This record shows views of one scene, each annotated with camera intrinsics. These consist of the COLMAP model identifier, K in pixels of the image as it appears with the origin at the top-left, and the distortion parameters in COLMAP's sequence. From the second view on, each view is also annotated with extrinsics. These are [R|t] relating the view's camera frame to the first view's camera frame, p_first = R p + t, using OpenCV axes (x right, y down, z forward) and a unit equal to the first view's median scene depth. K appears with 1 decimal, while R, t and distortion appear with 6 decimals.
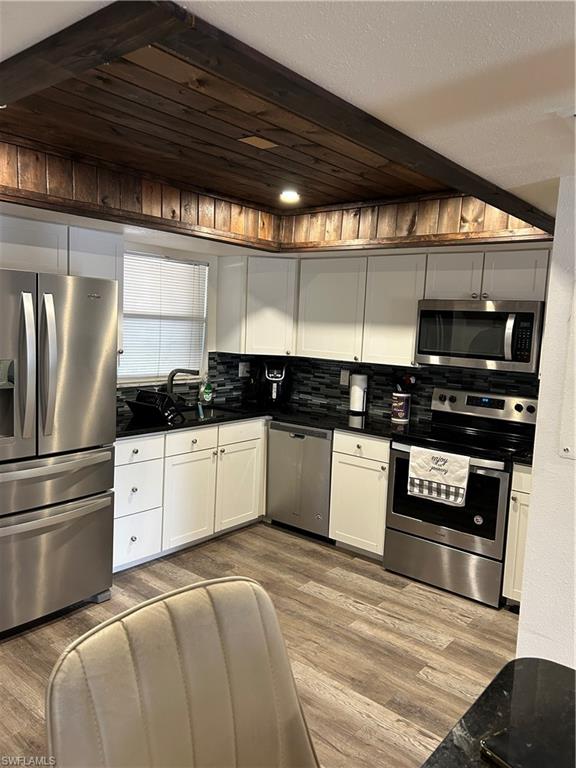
lens RADIAL K [[573.9, 0, 290.7], [0, 573.9, 384.2], [0, 0, 1]] dist [-0.002401, -0.000967]
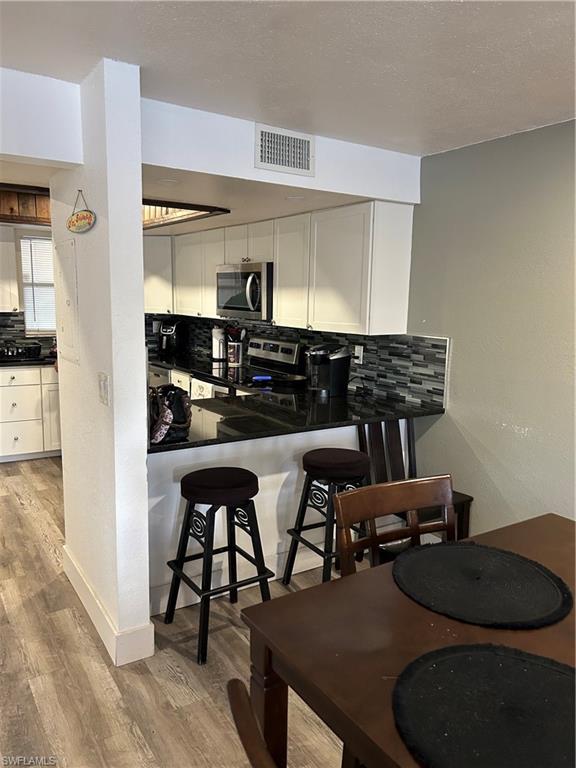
lens RADIAL K [[573.9, 0, 280.4], [0, 573.9, 387.5], [0, 0, 1]] dist [-0.002401, -0.000967]
pose [[0.952169, 0.026279, -0.304438, 0.664294], [-0.014636, 0.999074, 0.040464, 0.061687], [0.305220, -0.034073, 0.951672, -0.142215]]
